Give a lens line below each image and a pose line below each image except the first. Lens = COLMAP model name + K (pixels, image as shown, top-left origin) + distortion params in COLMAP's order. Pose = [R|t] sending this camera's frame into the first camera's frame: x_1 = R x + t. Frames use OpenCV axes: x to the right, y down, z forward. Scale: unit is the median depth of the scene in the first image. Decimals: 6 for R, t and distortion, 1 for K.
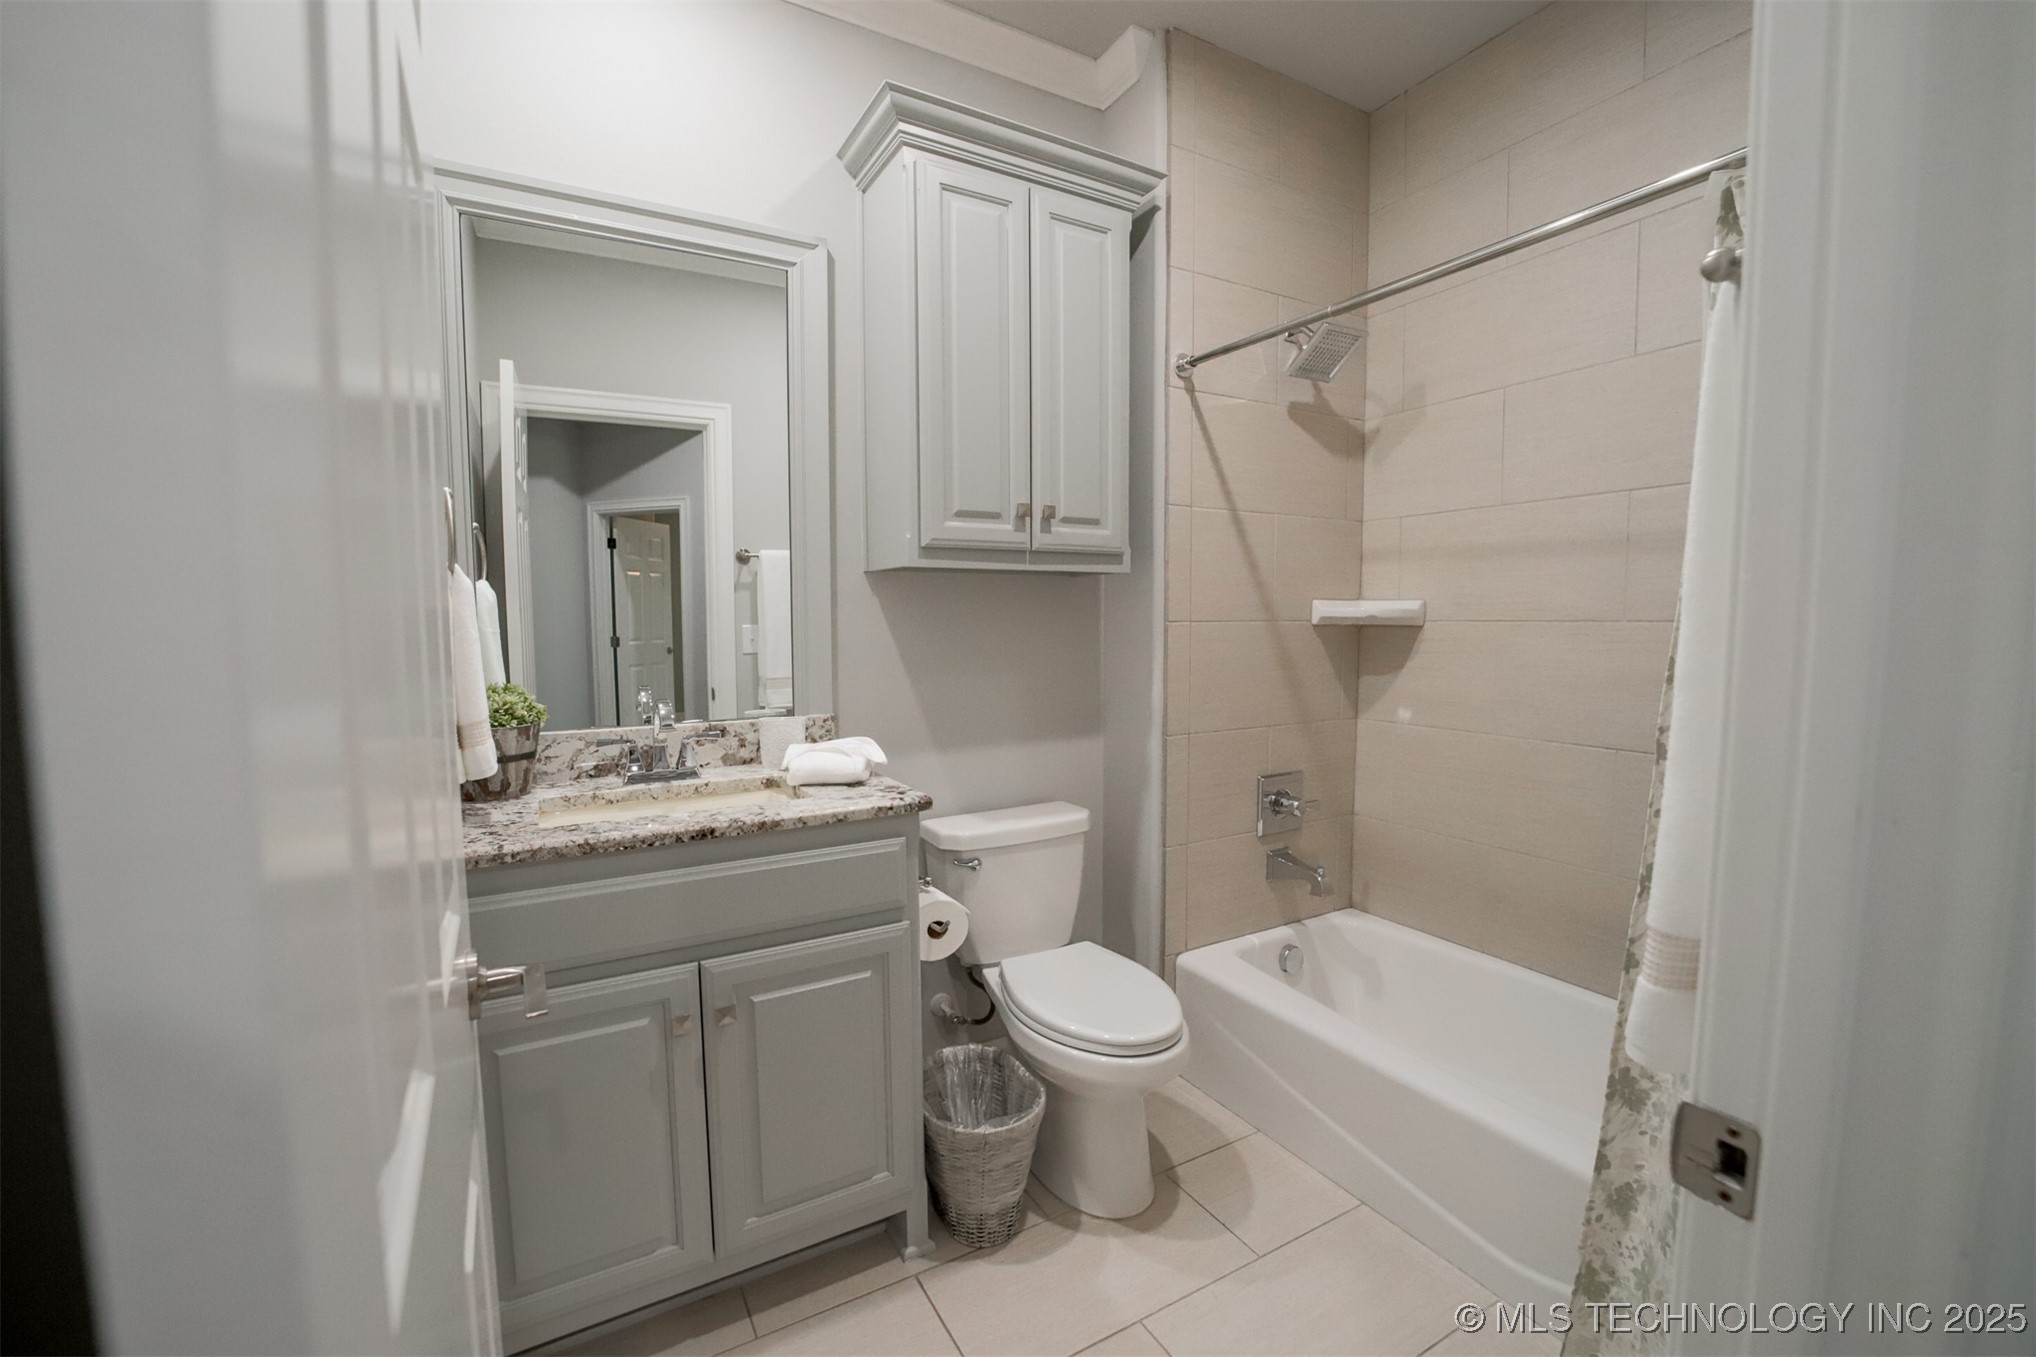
lens RADIAL K [[835.7, 0, 1012.2], [0, 835.7, 674.9], [0, 0, 1]] dist [-0.031578, 0.000490]
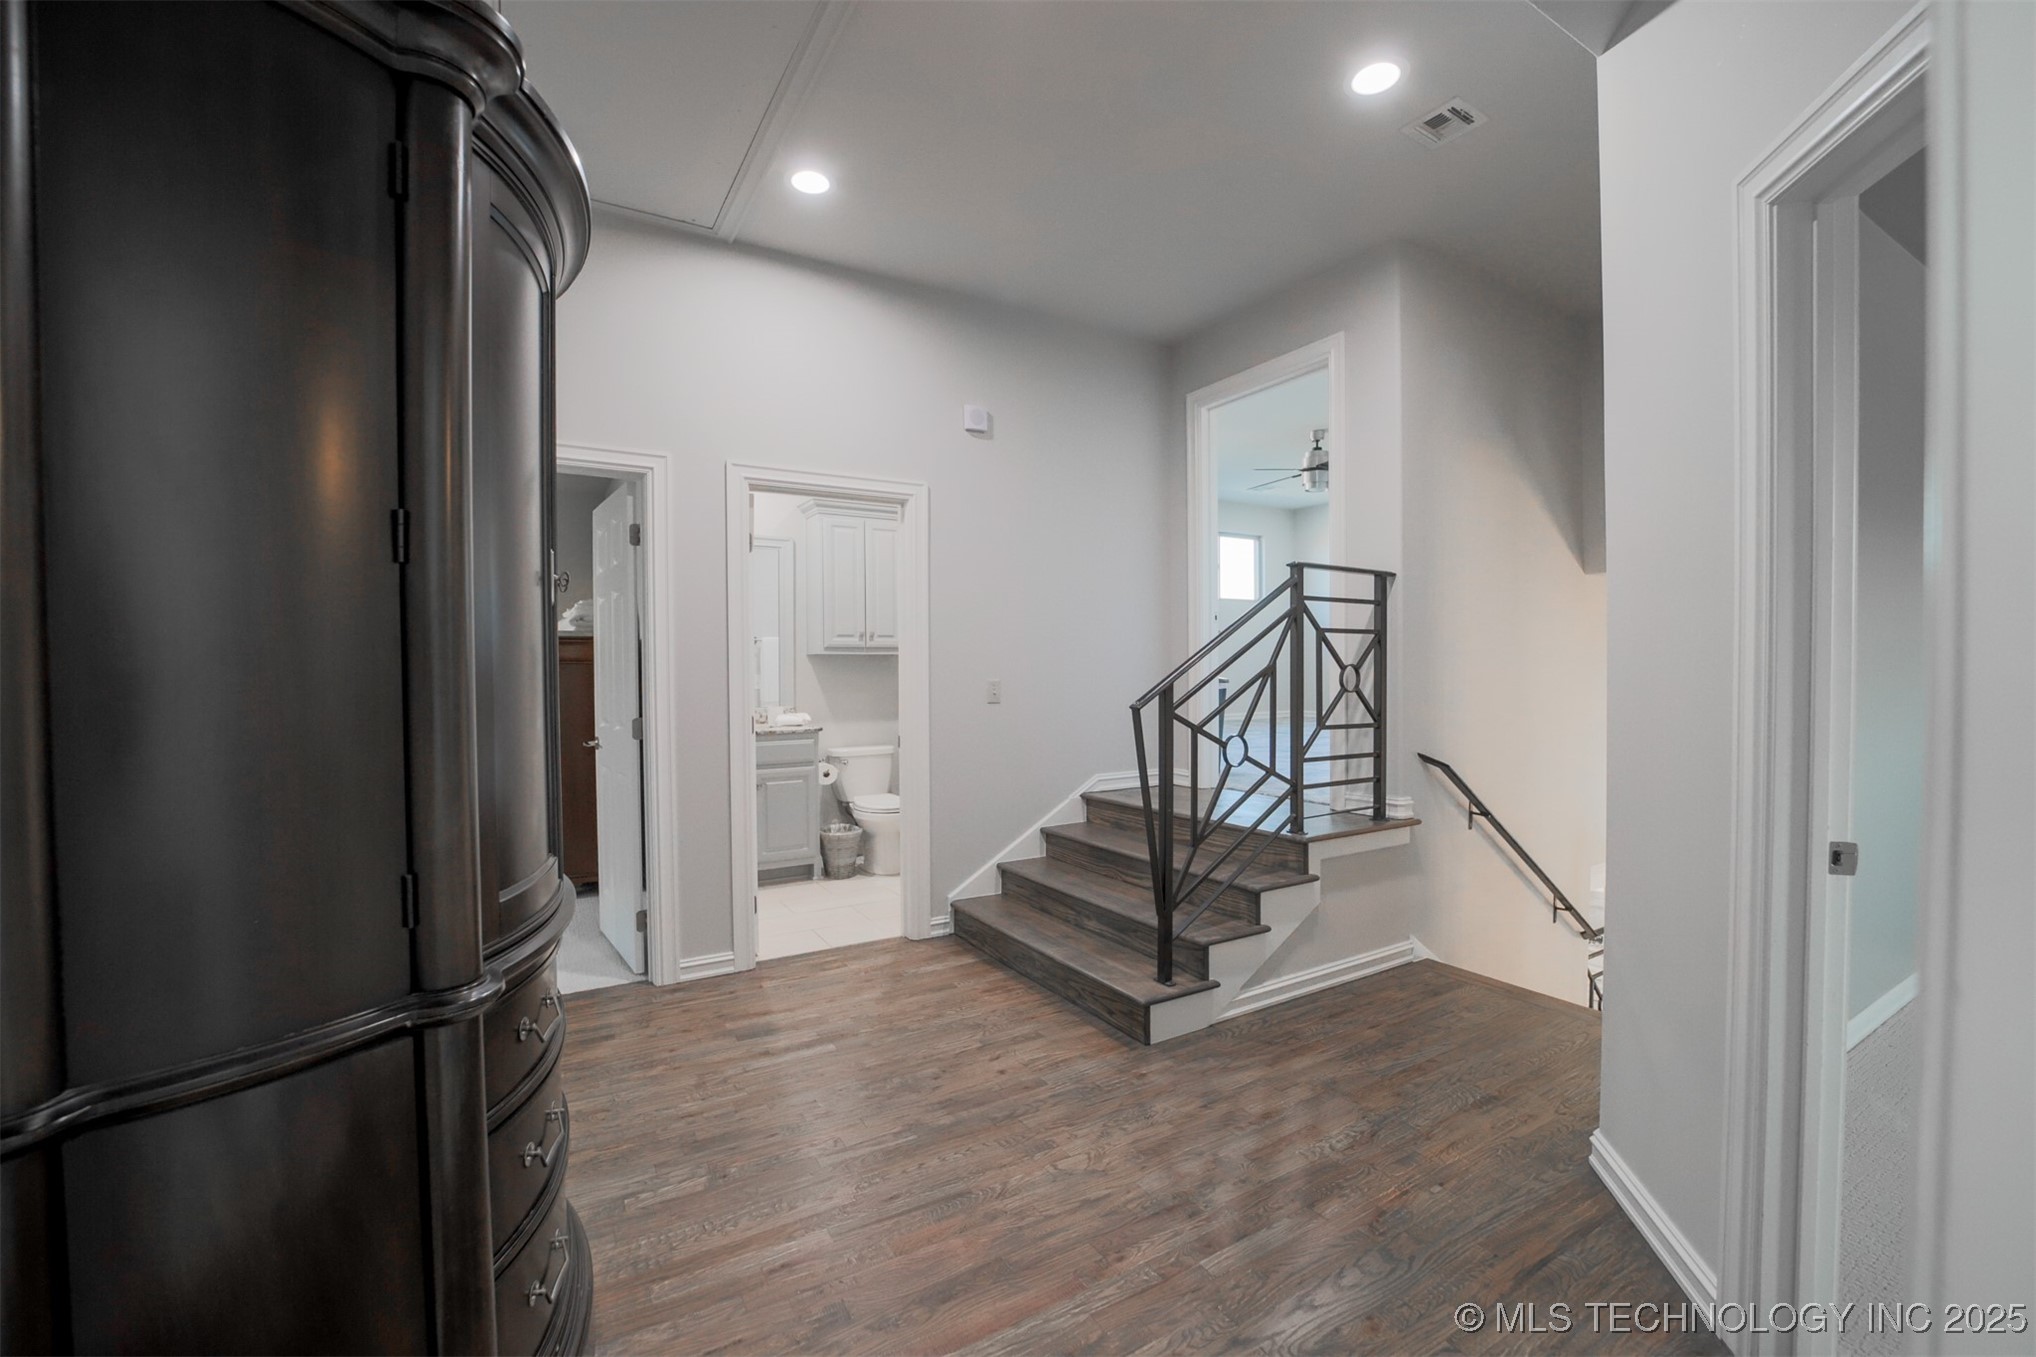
lens RADIAL K [[835.7, 0, 1019.0], [0, 835.7, 685.0], [0, 0, 1]] dist [-0.031578, 0.000490]
pose [[0.999742, -0.004531, 0.022238, 0.482507], [0.005869, 0.998150, -0.060512, 0.150881], [-0.021923, 0.060627, 0.997920, -1.827692]]
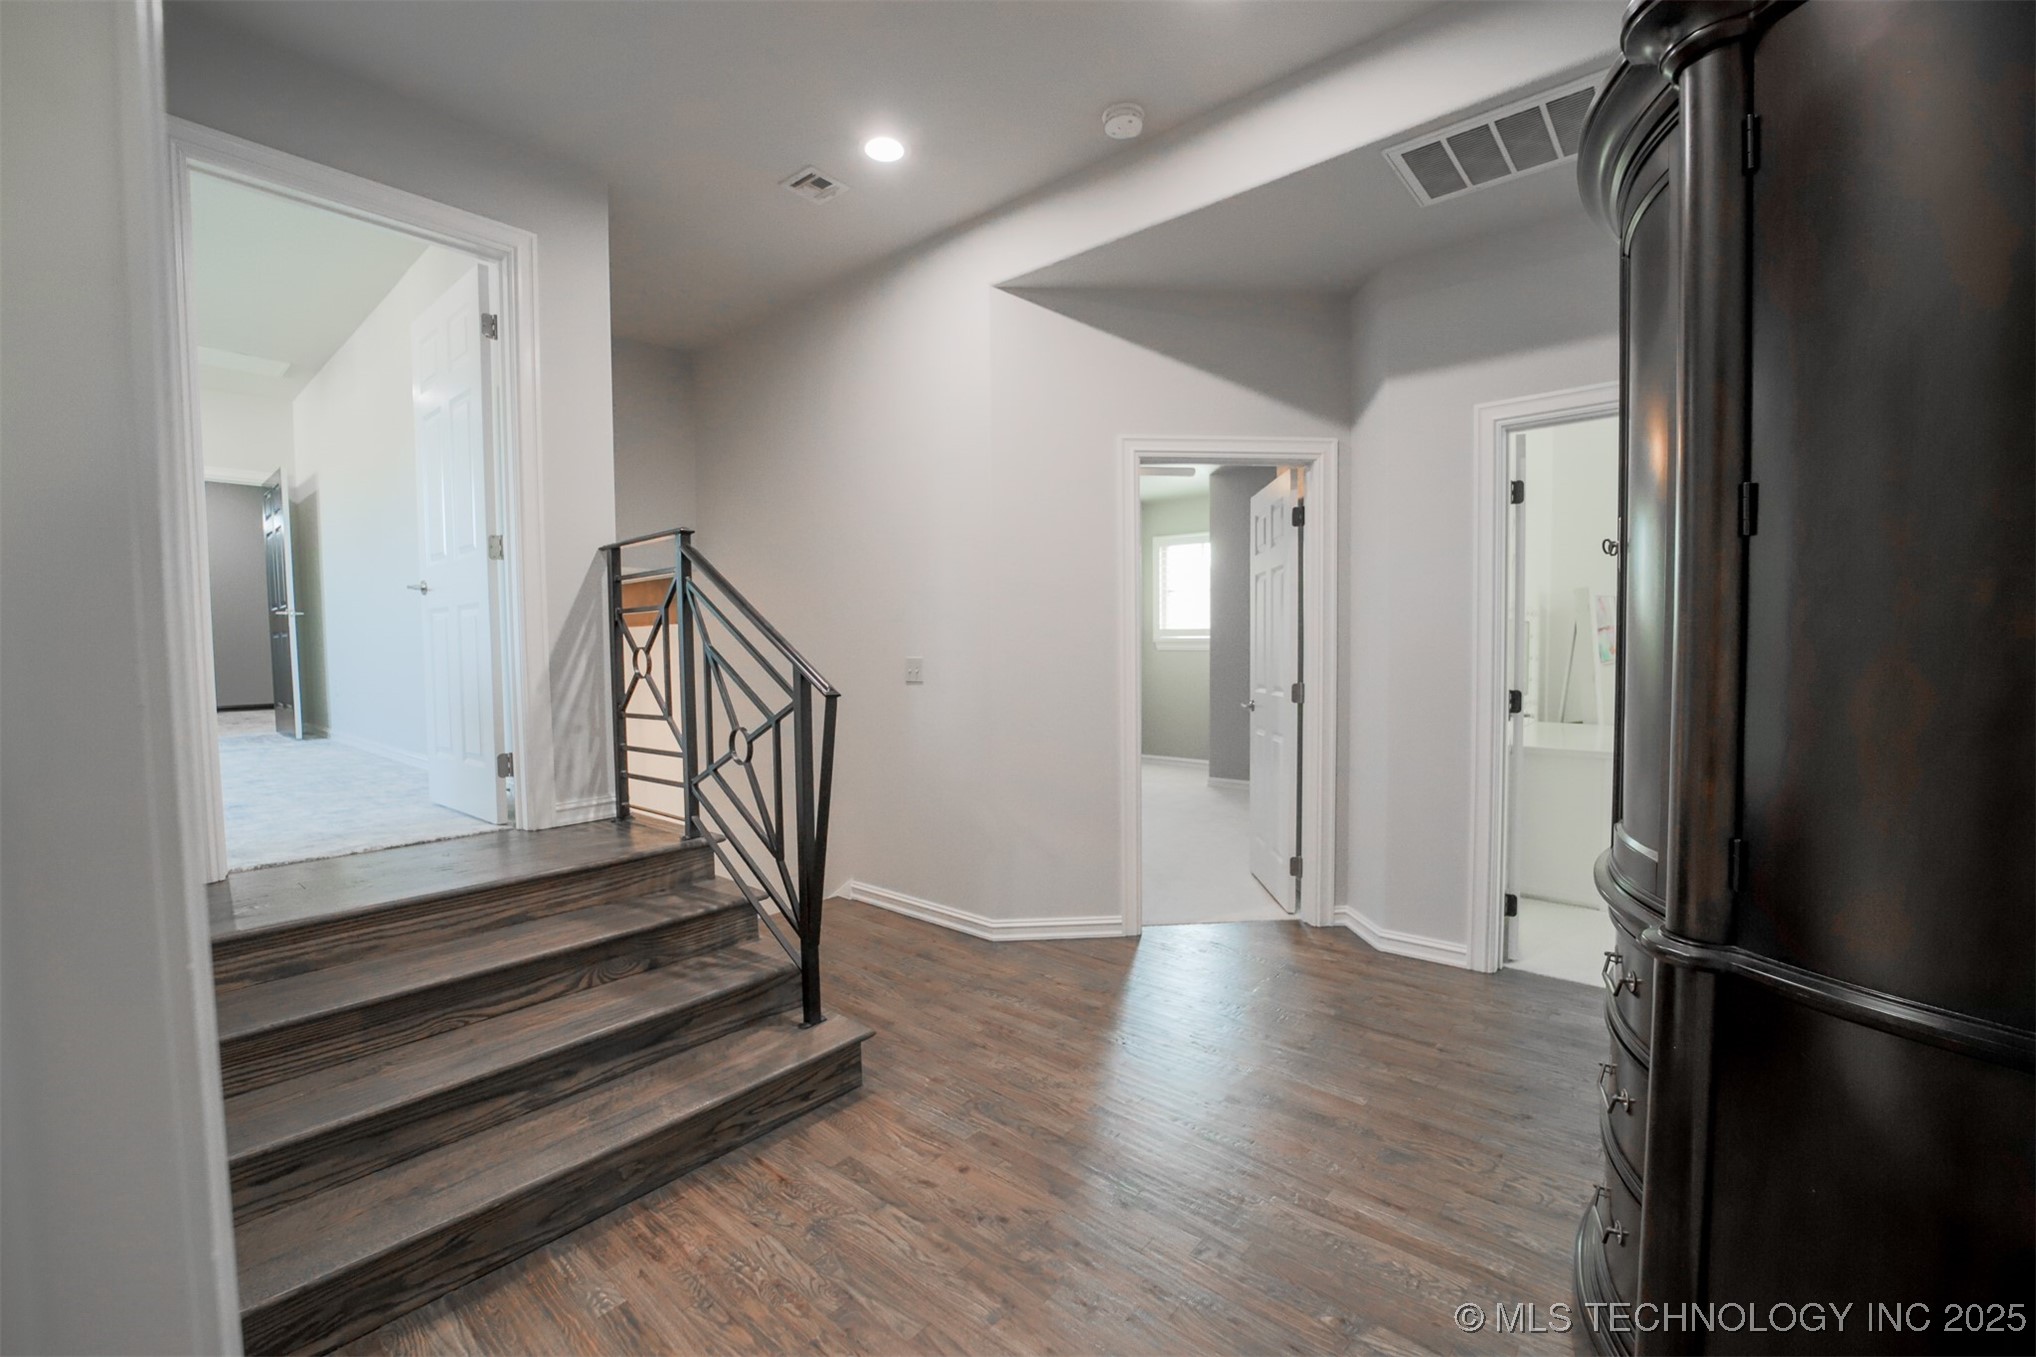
lens RADIAL K [[835.7, 0, 1018.9], [0, 835.7, 688.0], [0, 0, 1]] dist [-0.031578, 0.000490]
pose [[-0.336444, -0.032865, 0.941130, -1.274412], [0.089151, 0.993791, 0.066575, -0.046903], [-0.937474, 0.106301, -0.331425, 1.066538]]
